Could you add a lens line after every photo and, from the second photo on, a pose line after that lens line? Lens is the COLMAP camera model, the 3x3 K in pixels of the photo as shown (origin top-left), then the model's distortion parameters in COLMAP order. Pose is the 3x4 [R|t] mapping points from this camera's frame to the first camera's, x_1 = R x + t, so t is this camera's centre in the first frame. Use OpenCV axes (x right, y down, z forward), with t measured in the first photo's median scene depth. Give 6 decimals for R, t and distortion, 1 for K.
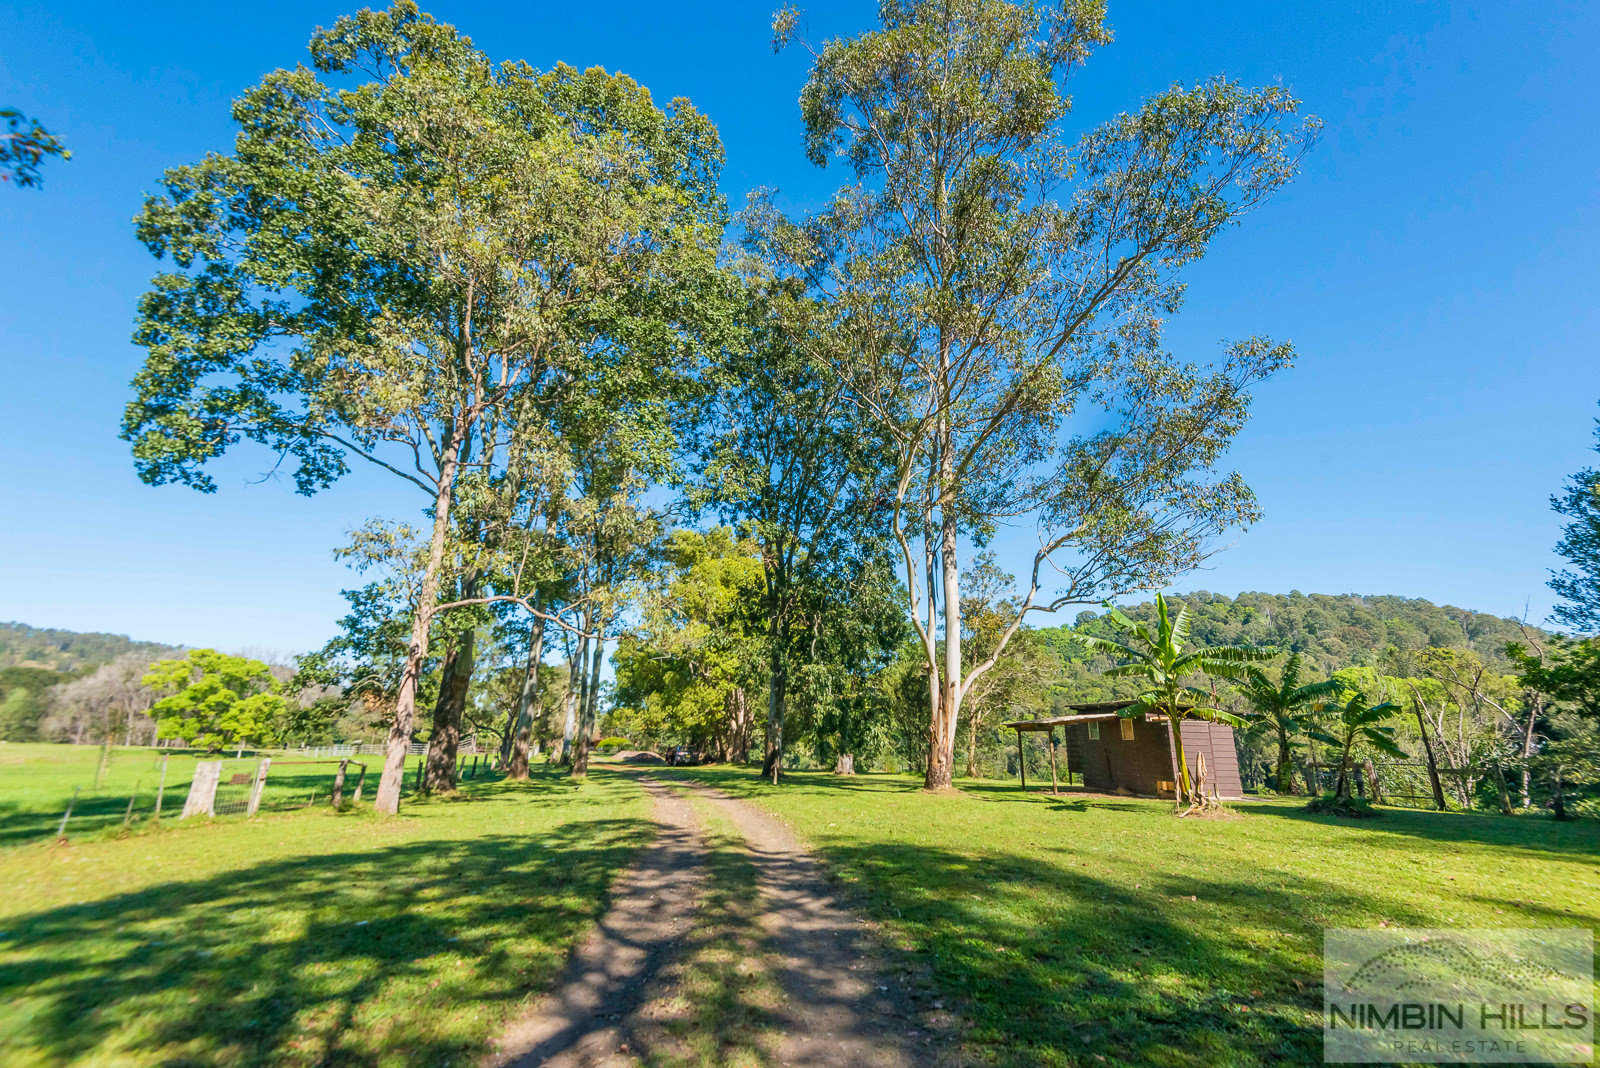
lens RADIAL K [[757.0, 0, 792.8], [0, 757.0, 507.2], [0, 0, 1]] dist [0.002153, -0.000056]
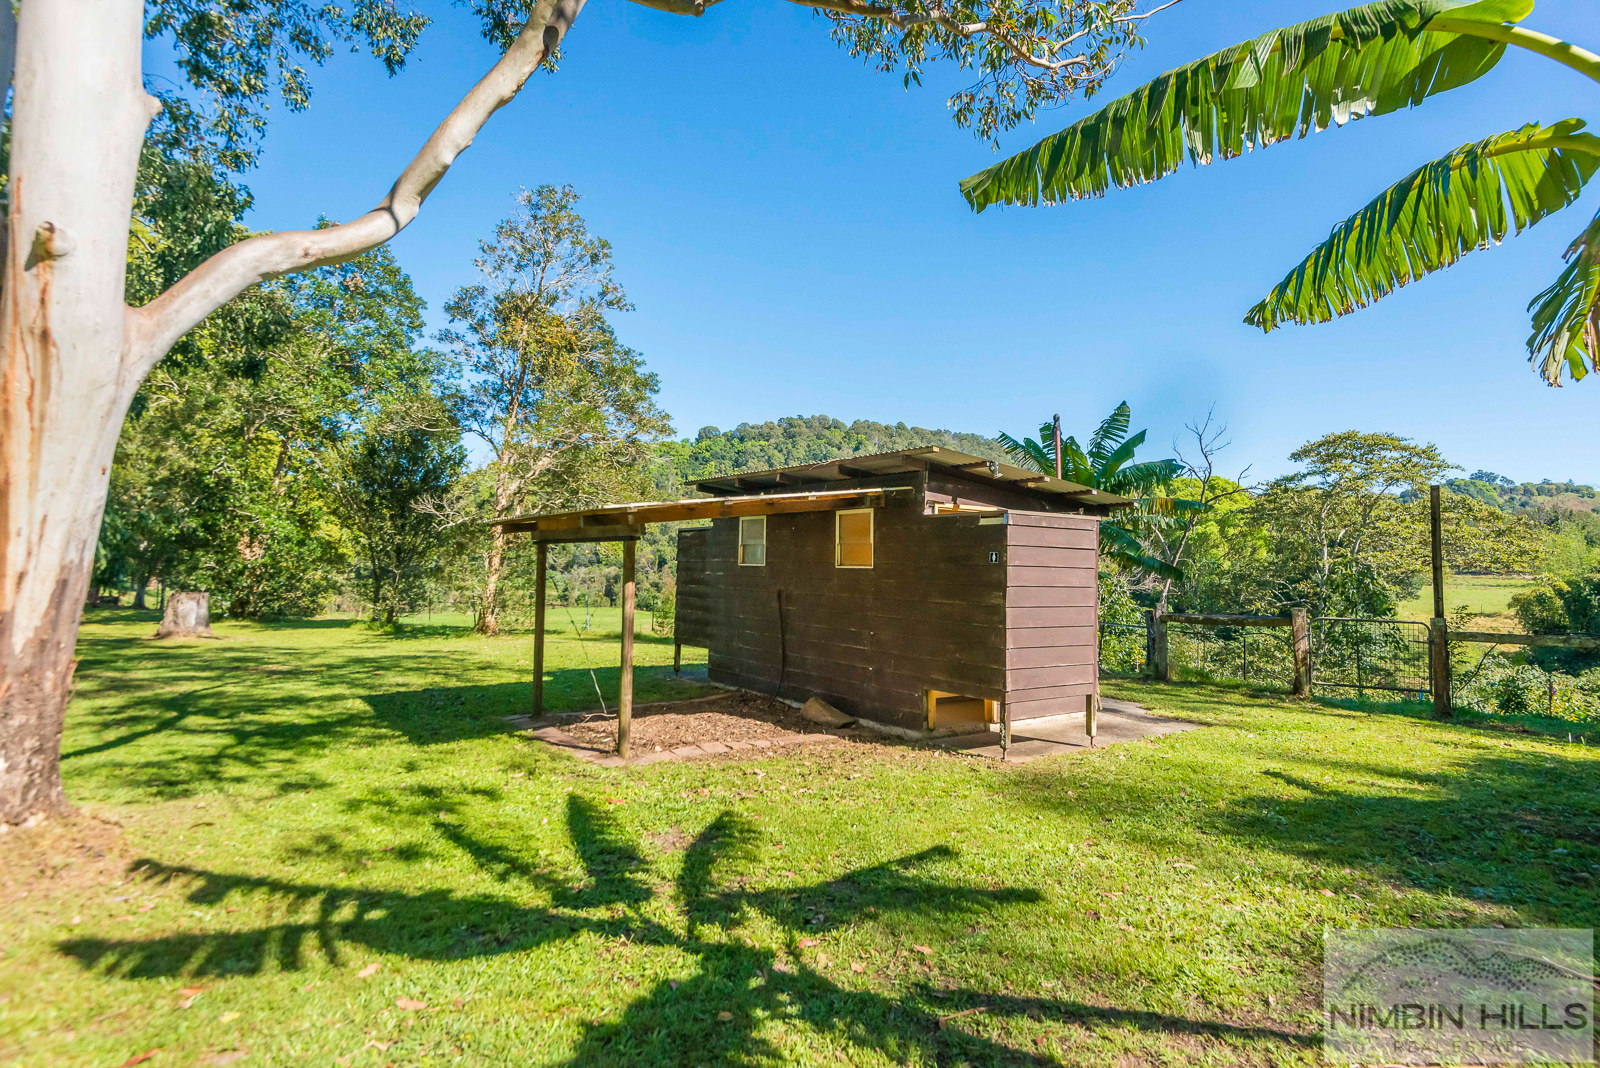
lens RADIAL K [[872.1, 0, 800.0], [0, 872.1, 534.0], [0, 0, 1]] dist [-0.000041, -0.000025]
pose [[0.888929, 0.017909, 0.457694, 0.218573], [-0.138649, 0.962878, 0.231606, 0.184392], [-0.436556, -0.269341, 0.858414, 0.611834]]
